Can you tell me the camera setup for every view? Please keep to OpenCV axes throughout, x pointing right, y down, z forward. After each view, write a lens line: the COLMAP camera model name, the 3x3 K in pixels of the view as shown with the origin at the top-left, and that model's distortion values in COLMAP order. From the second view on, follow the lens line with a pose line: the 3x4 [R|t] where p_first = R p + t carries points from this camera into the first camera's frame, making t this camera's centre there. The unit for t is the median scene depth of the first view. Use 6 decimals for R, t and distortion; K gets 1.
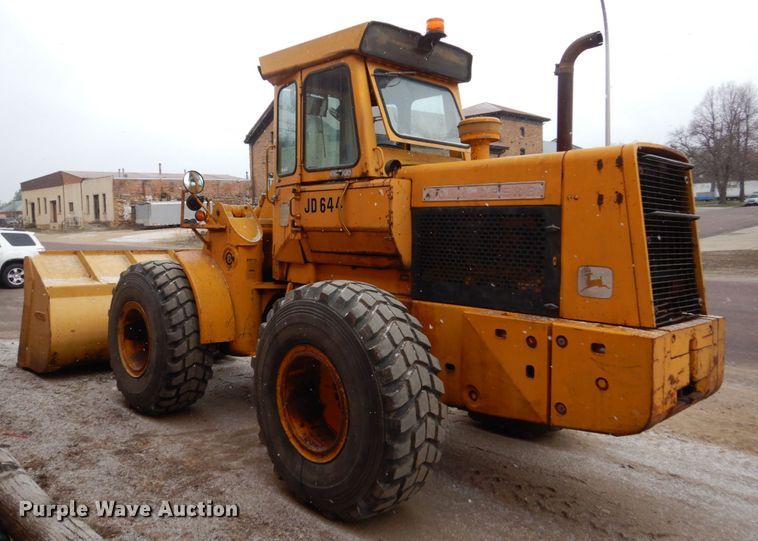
lens RADIAL K [[562.9, 0, 342.2], [0, 562.9, 241.9], [0, 0, 1]] dist [0.003293, -0.004252]
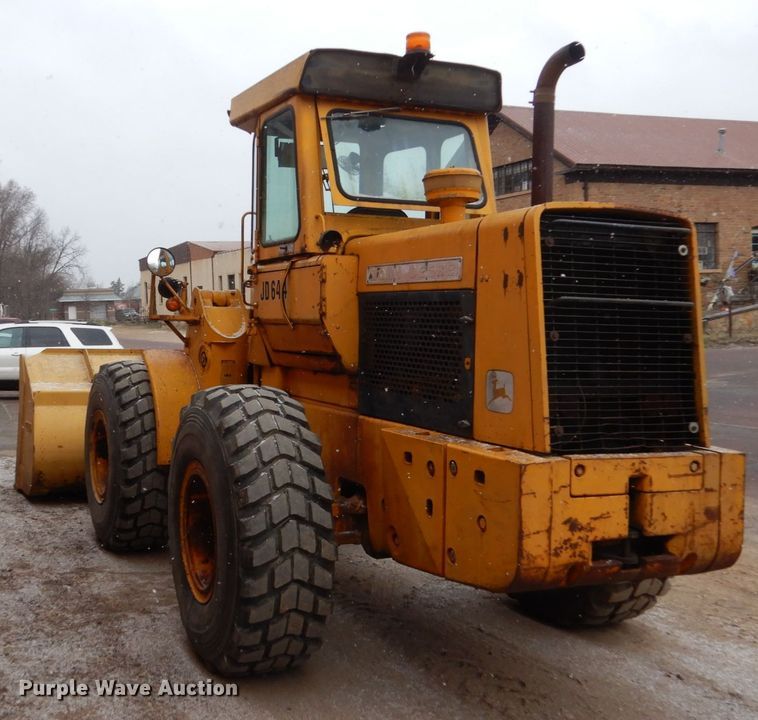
lens RADIAL K [[894.5, 0, 304.2], [0, 894.5, 357.9], [0, 0, 1]] dist [0.000859, 0.005118]
pose [[0.942063, 0.017451, -0.334982, 0.473826], [-0.013127, 0.999799, 0.015168, 0.009486], [0.335179, -0.009891, 0.942102, -0.162277]]
